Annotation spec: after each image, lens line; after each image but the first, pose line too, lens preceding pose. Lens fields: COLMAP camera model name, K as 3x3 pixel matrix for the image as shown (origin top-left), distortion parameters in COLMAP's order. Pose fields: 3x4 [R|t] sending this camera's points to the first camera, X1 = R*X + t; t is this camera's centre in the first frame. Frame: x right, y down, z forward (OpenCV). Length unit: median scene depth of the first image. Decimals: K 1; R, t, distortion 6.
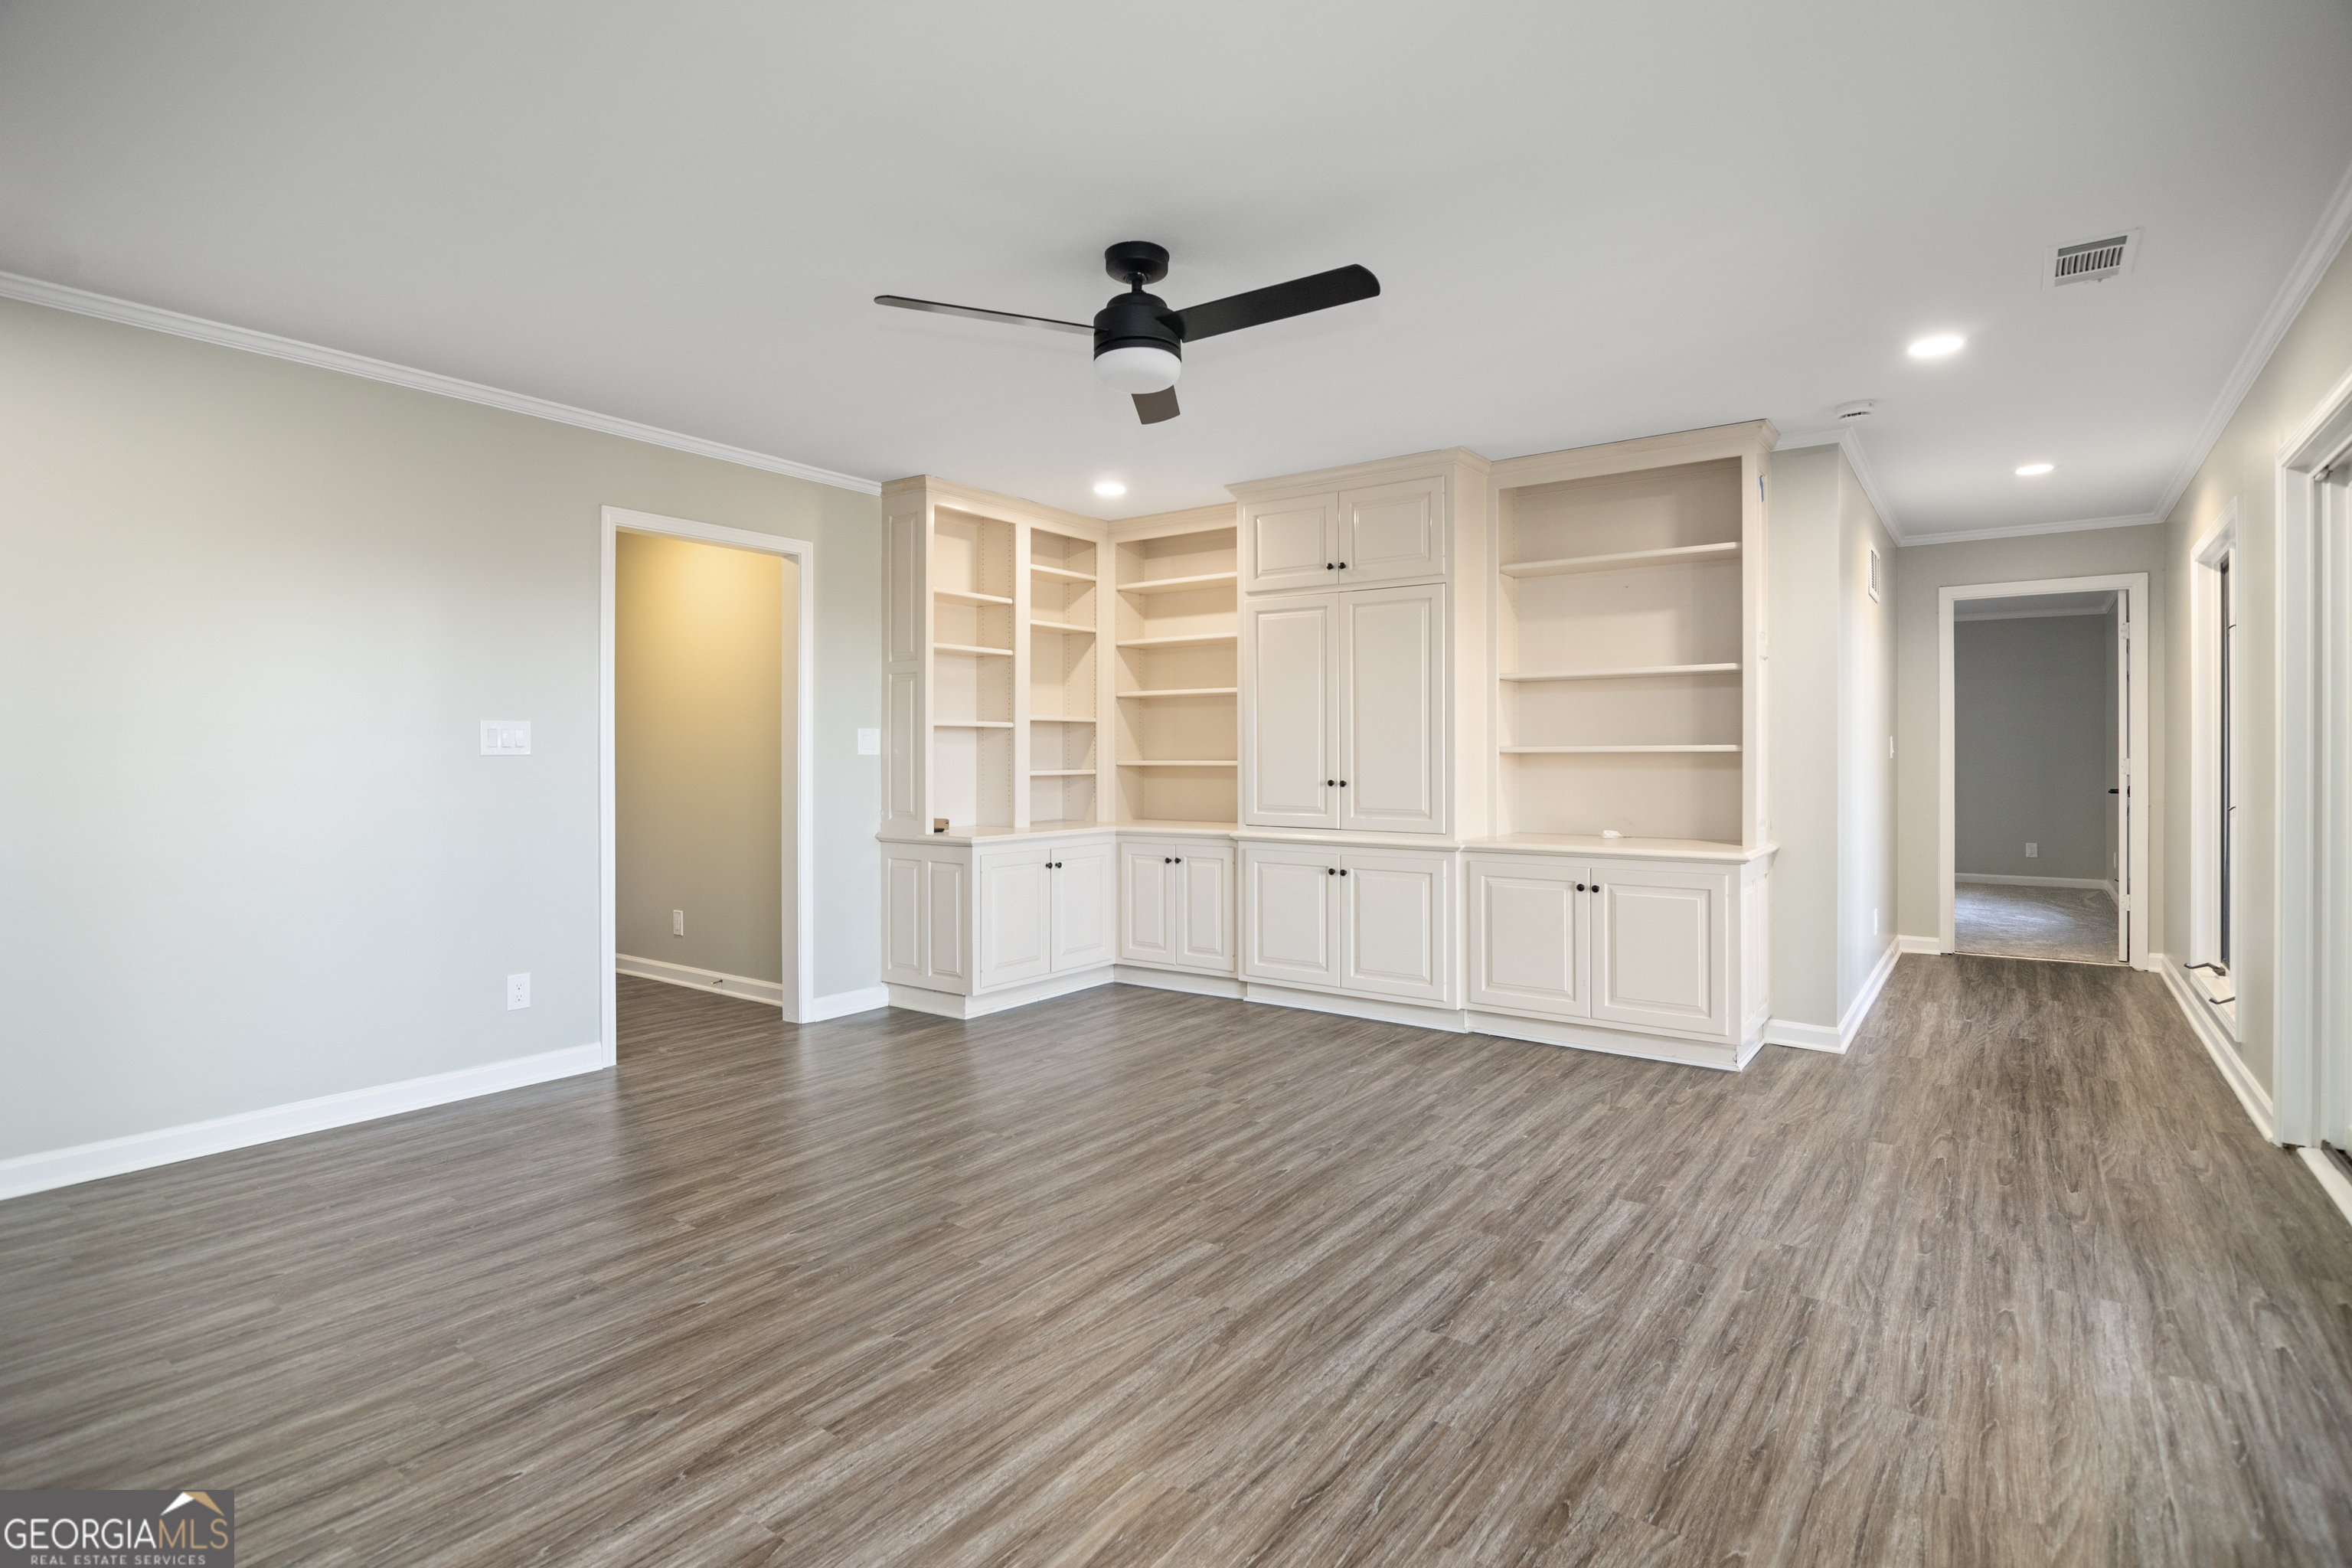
lens RADIAL K [[1163.9, 0, 1175.9], [0, 1163.9, 770.7], [0, 0, 1]] dist [-0.000907, 0.000684]
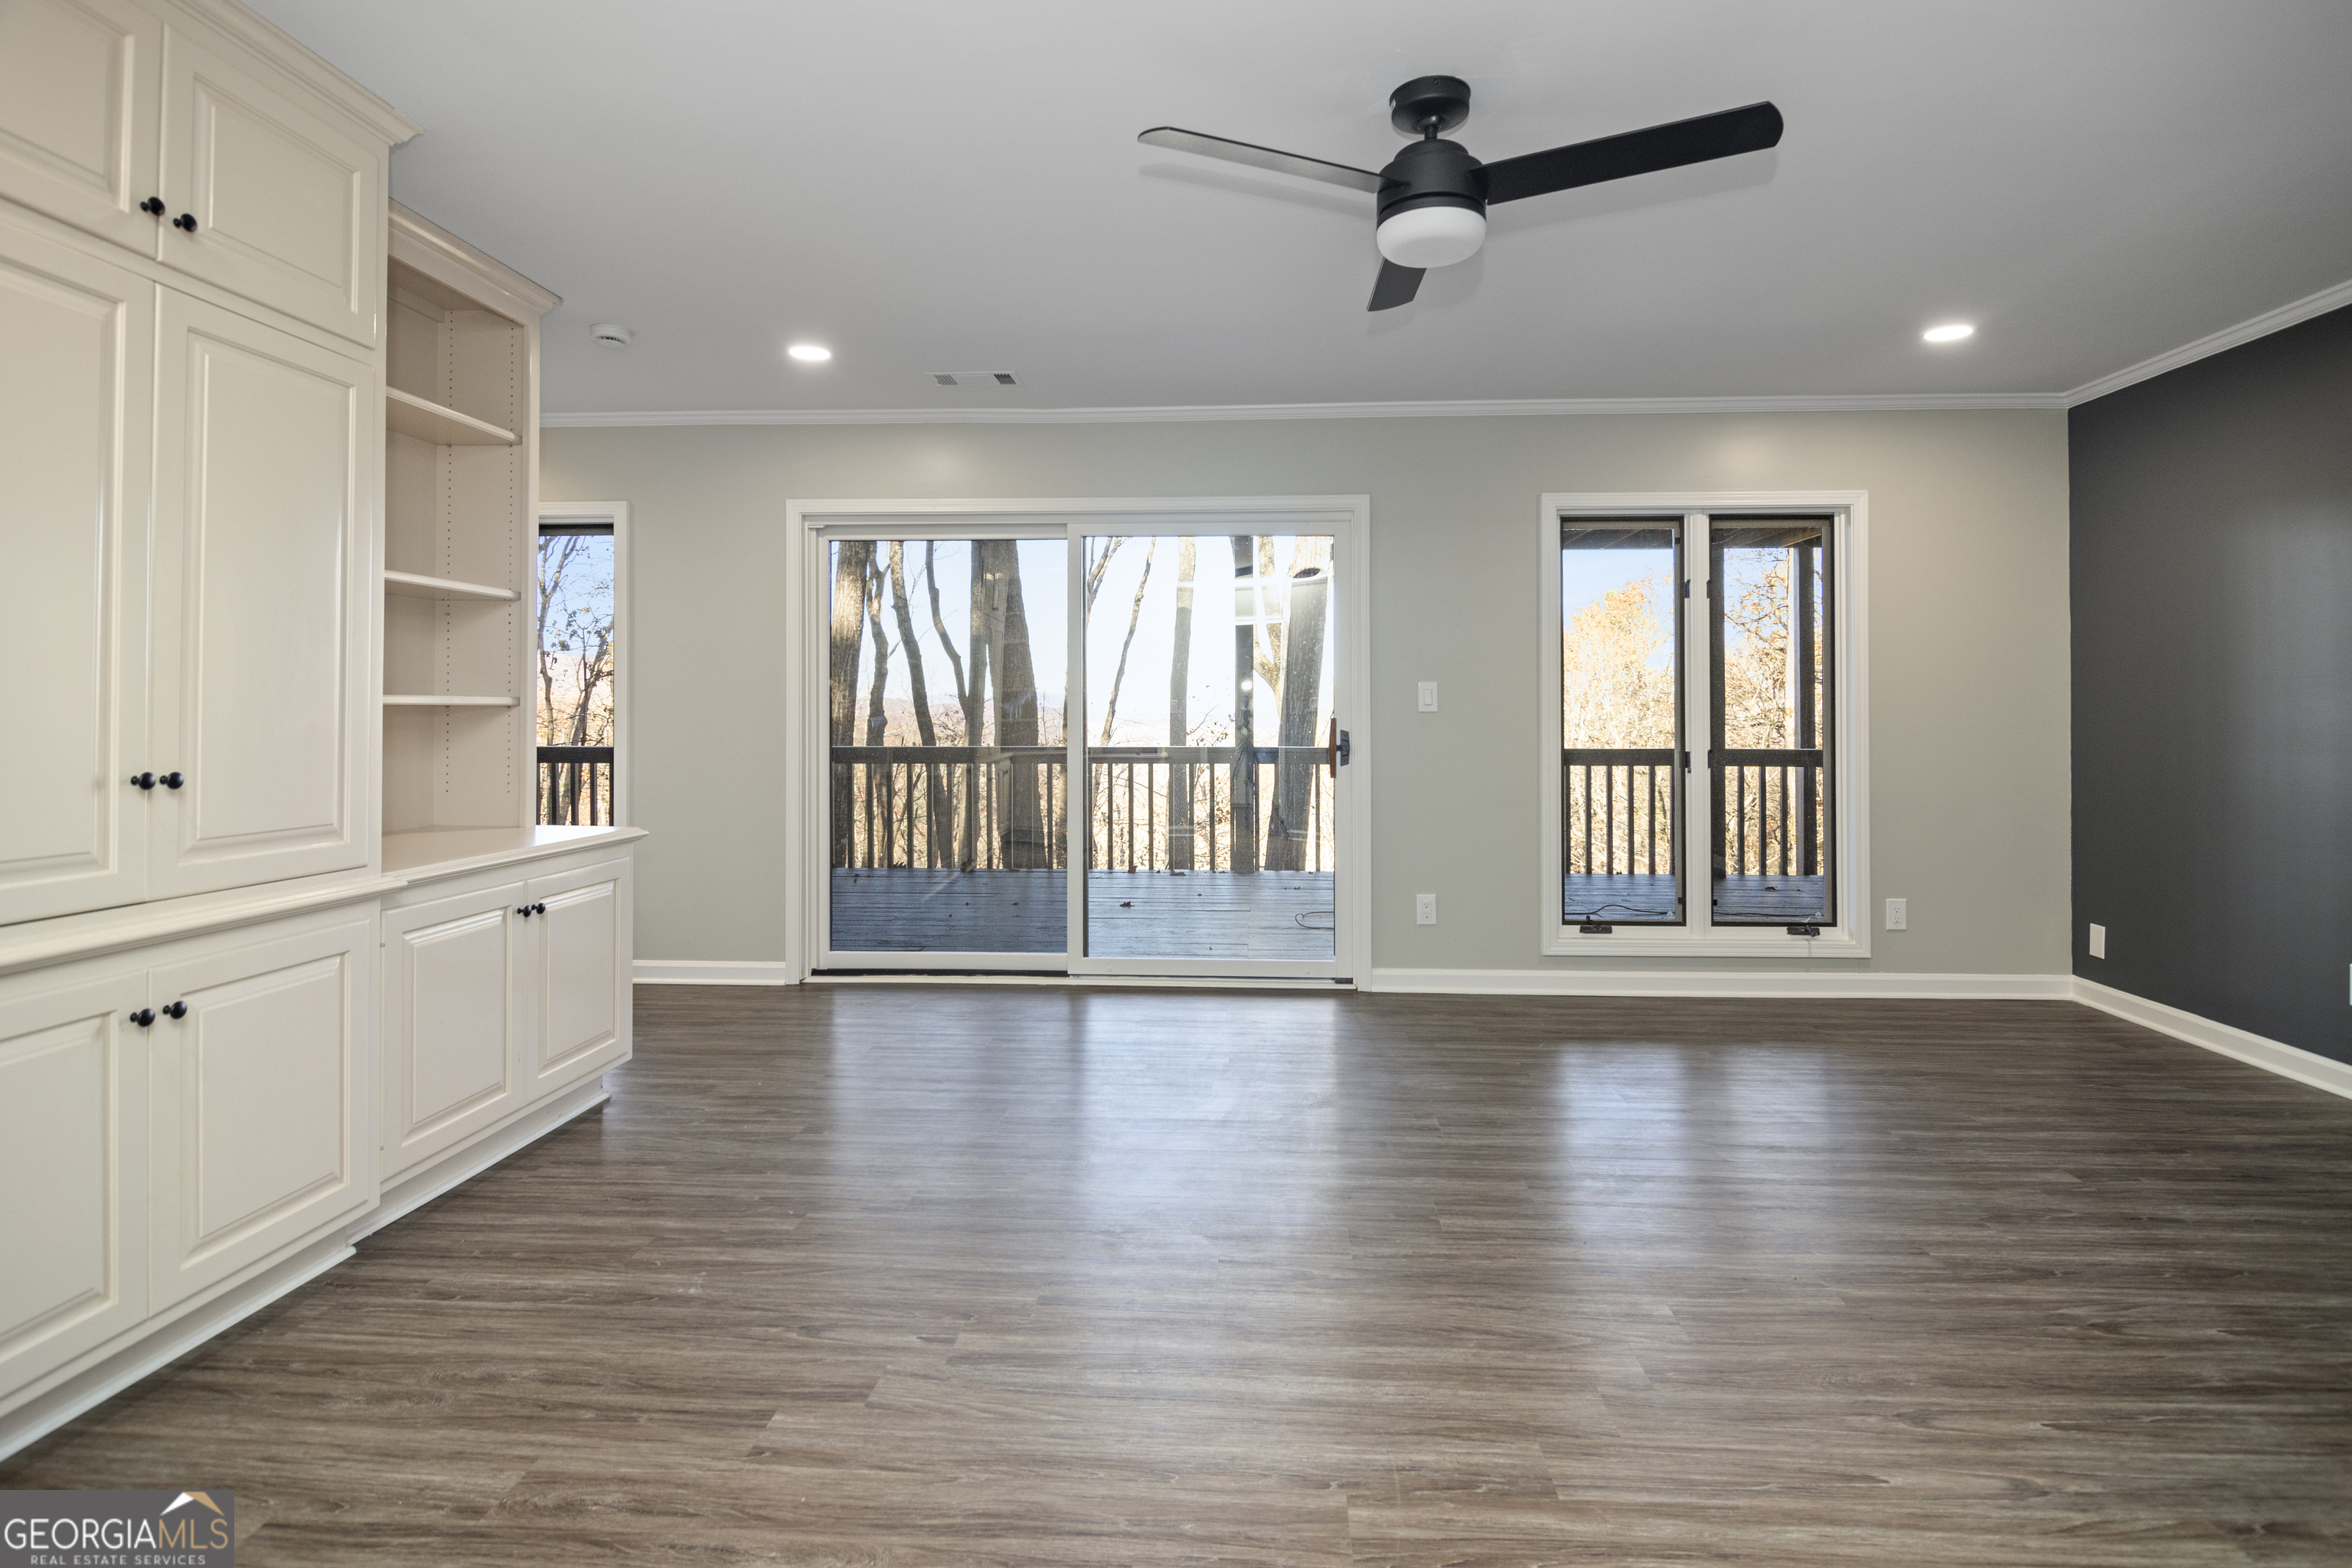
lens RADIAL K [[1163.9, 0, 1195.1], [0, 1163.9, 704.4], [0, 0, 1]] dist [-0.000907, 0.000684]
pose [[-0.538559, 0.006590, 0.842562, -0.727353], [0.006243, 0.999973, -0.003831, -0.022612], [-0.842565, 0.003197, -0.538586, 1.817172]]
